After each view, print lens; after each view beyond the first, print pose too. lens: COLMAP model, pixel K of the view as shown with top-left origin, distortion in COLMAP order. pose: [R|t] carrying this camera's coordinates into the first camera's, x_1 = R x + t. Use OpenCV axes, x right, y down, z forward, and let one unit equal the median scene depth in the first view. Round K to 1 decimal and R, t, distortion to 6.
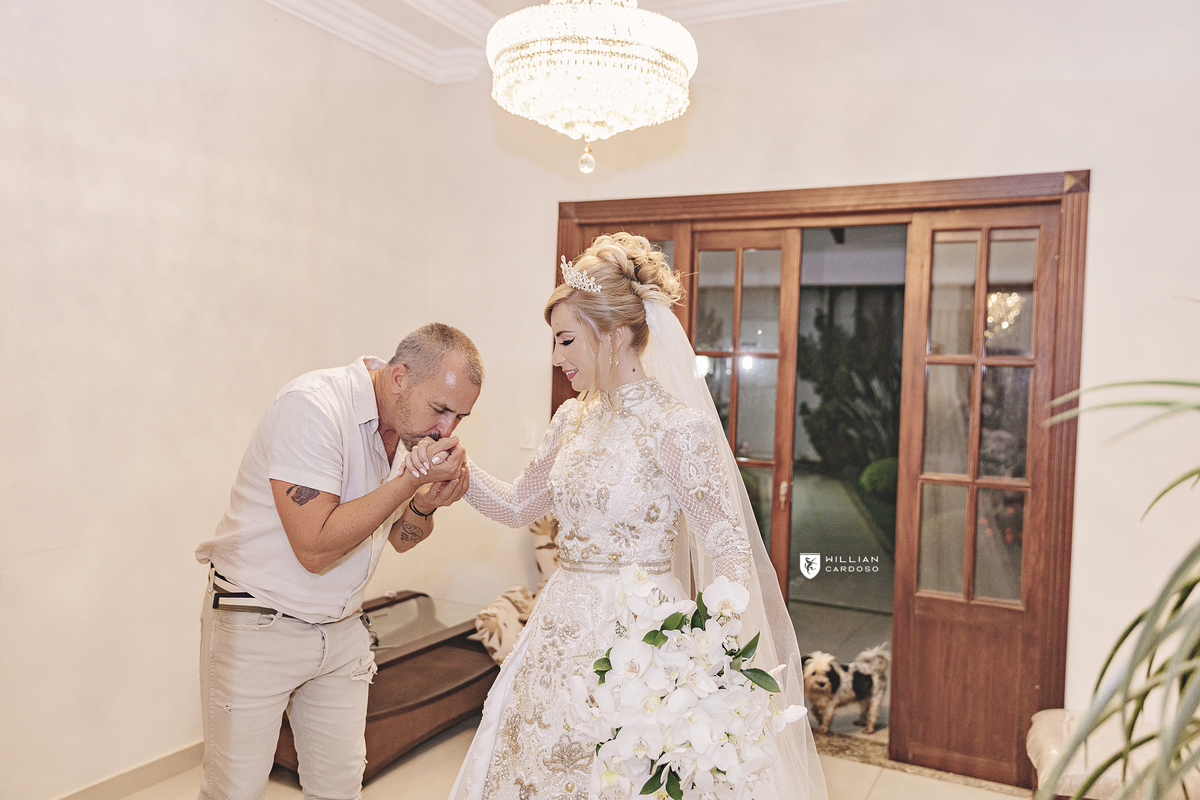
lens RADIAL K [[969.0, 0, 600.0], [0, 969.0, 400.0], [0, 0, 1]] dist [0.026142, -0.008972]
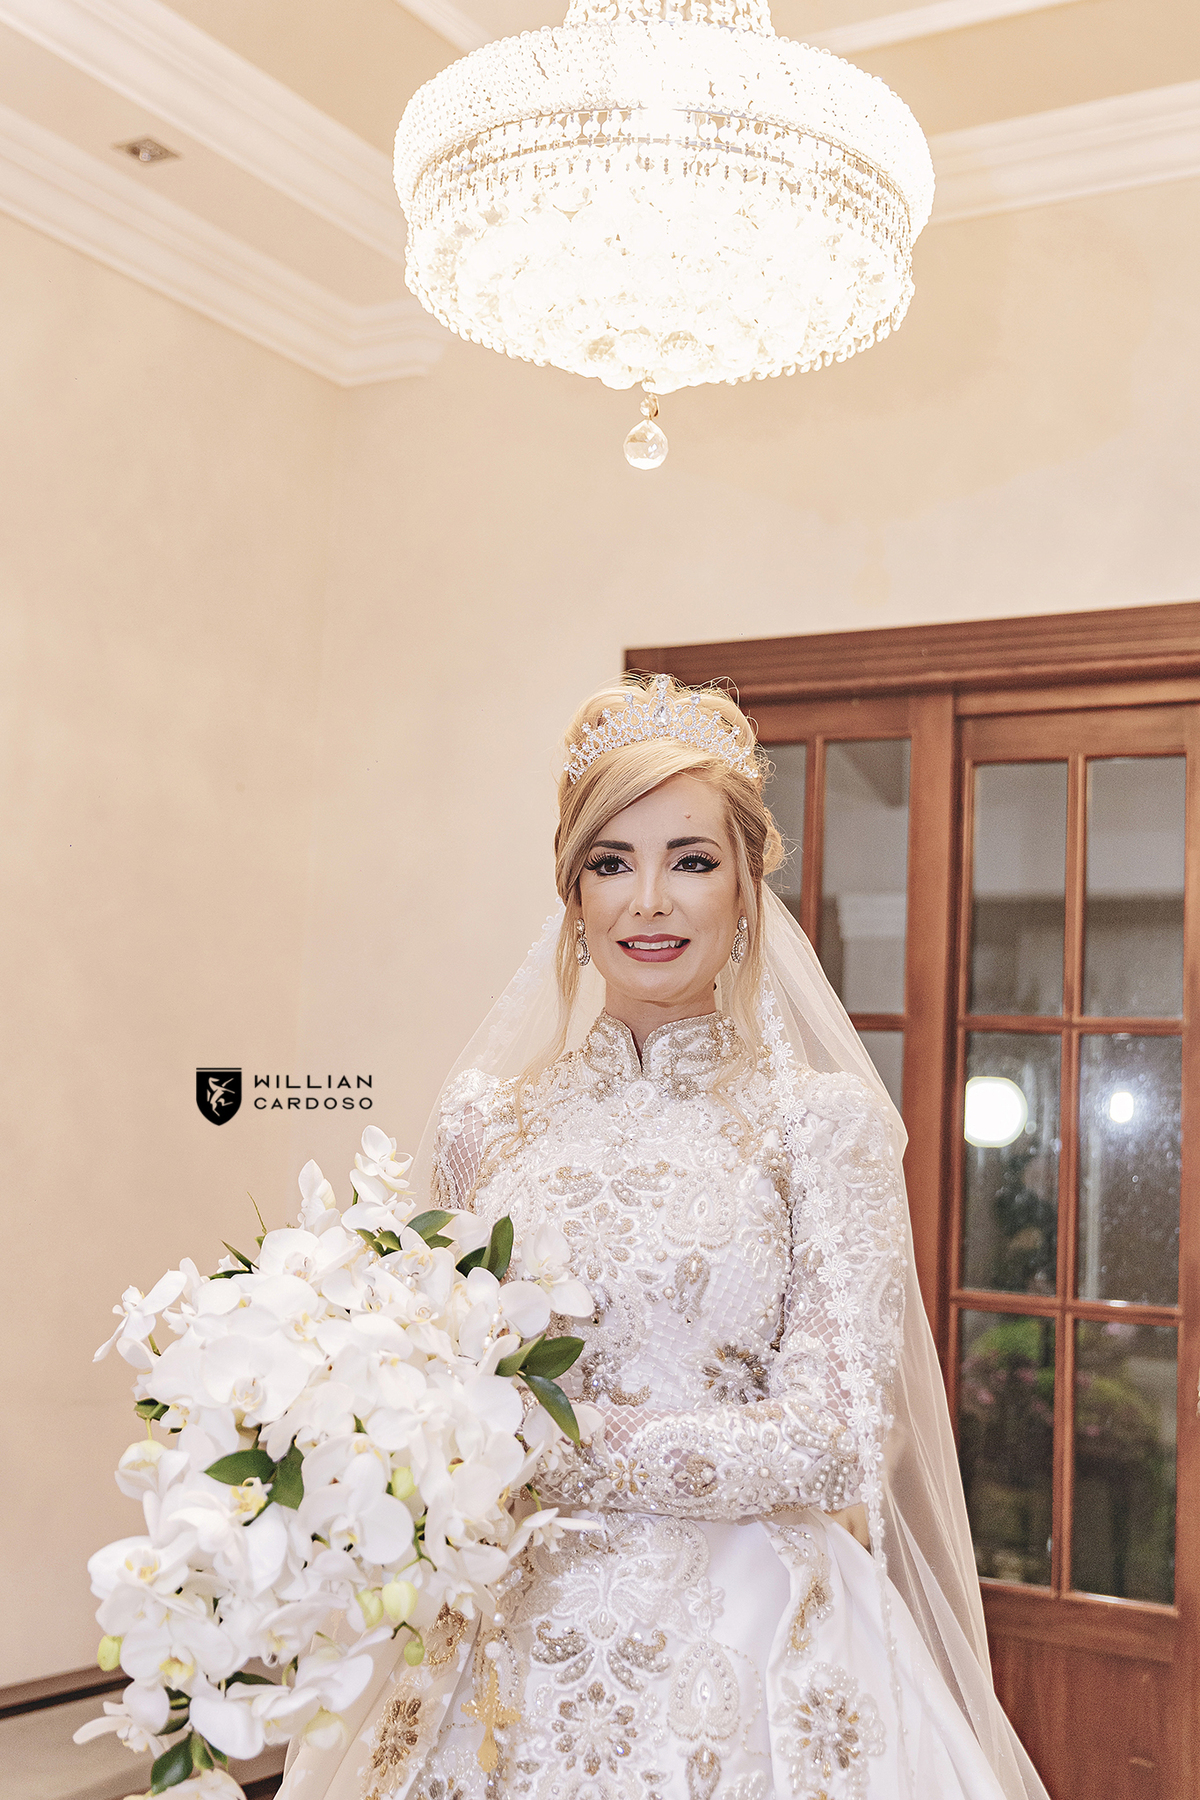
lens RADIAL K [[2263.4, 0, 593.4], [0, 2263.4, 857.8], [0, 0, 1]] dist [0.003028, -0.005326]
pose [[0.996650, 0.003559, -0.081707, 0.025051], [-0.016659, 0.986943, -0.160209, 0.038106], [0.080070, 0.161034, 0.983696, 0.093961]]
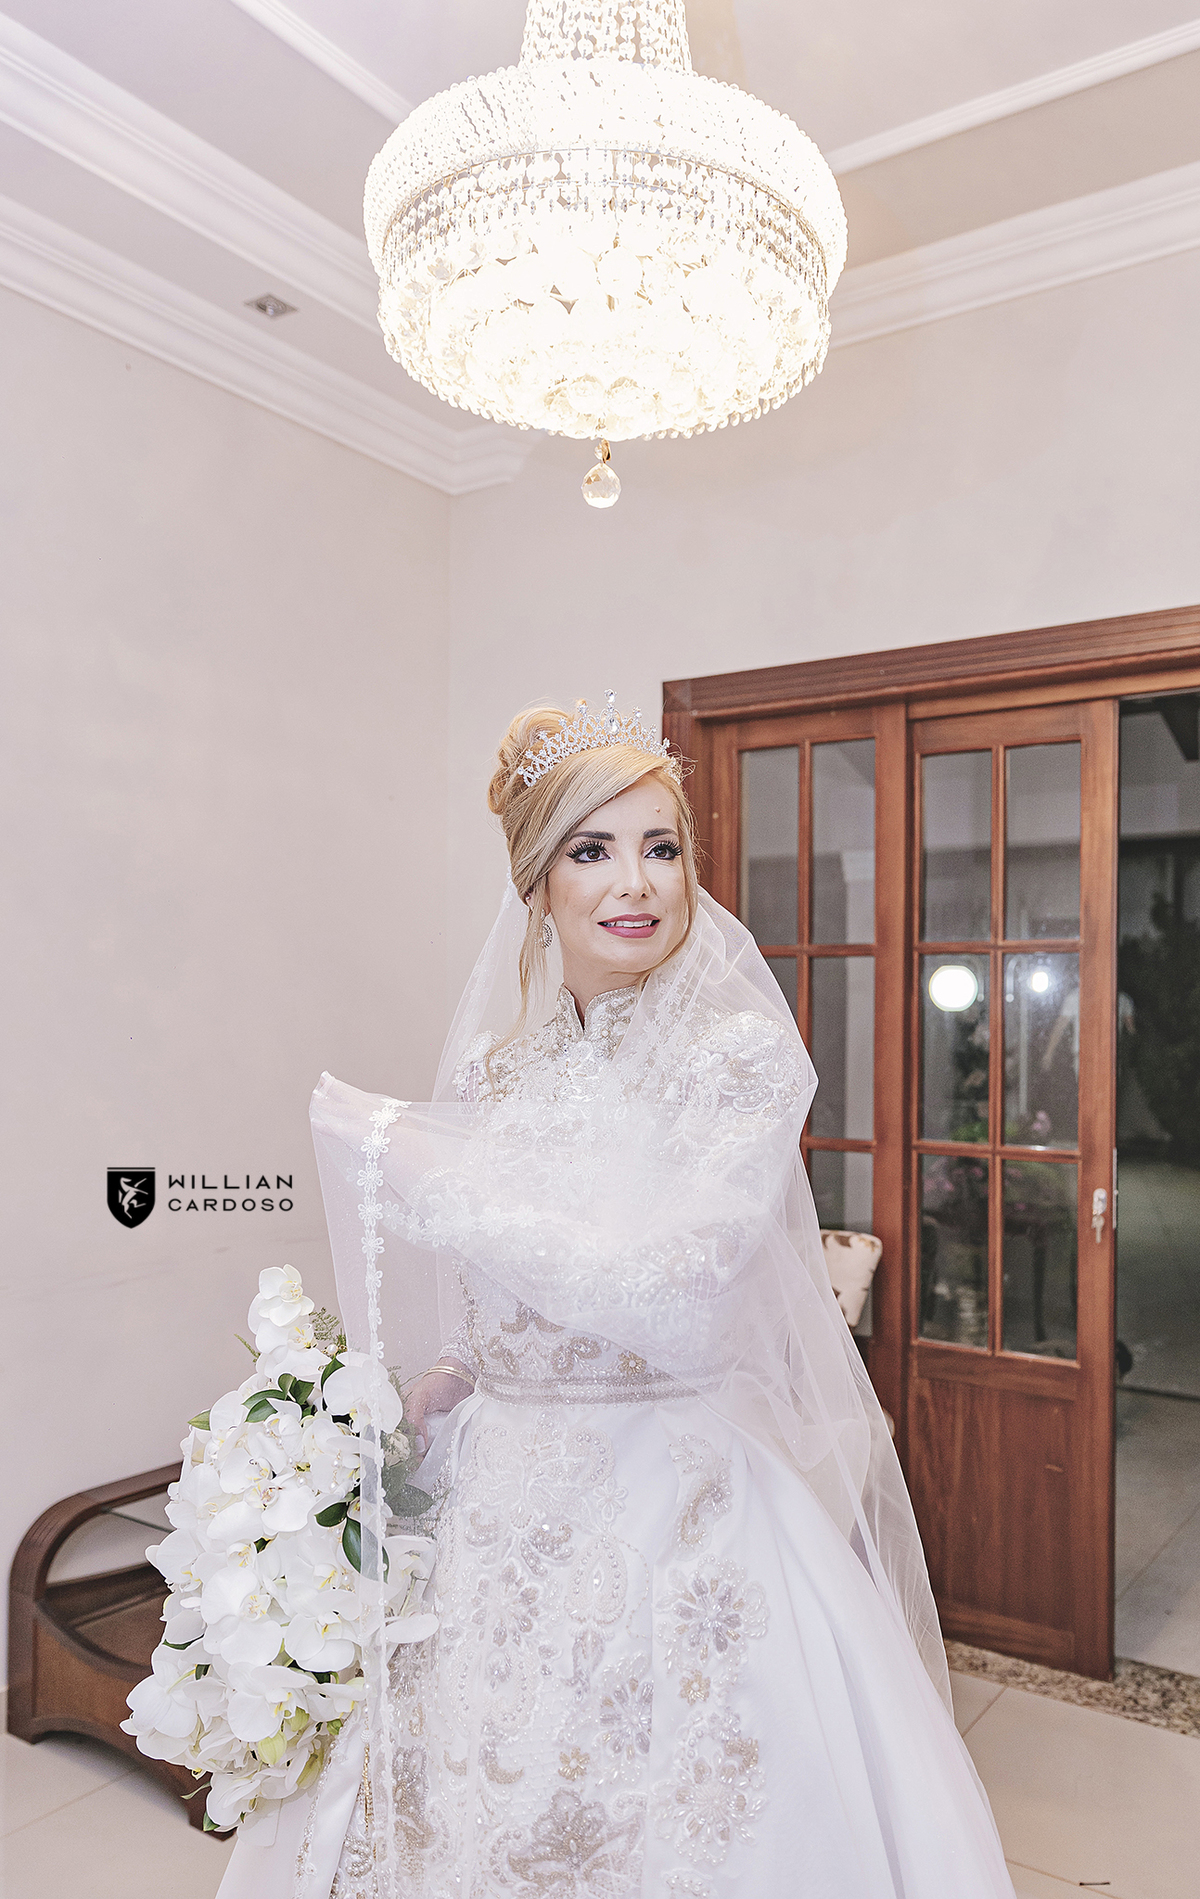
lens RADIAL K [[1412.3, 0, 670.7], [0, 1412.3, 1013.3], [0, 0, 1]] dist [0.006848, -0.004827]
pose [[0.993377, -0.026781, -0.111732, 0.052691], [0.023462, 0.999247, -0.030910, 0.009186], [0.112475, 0.028084, 0.993258, 0.240074]]
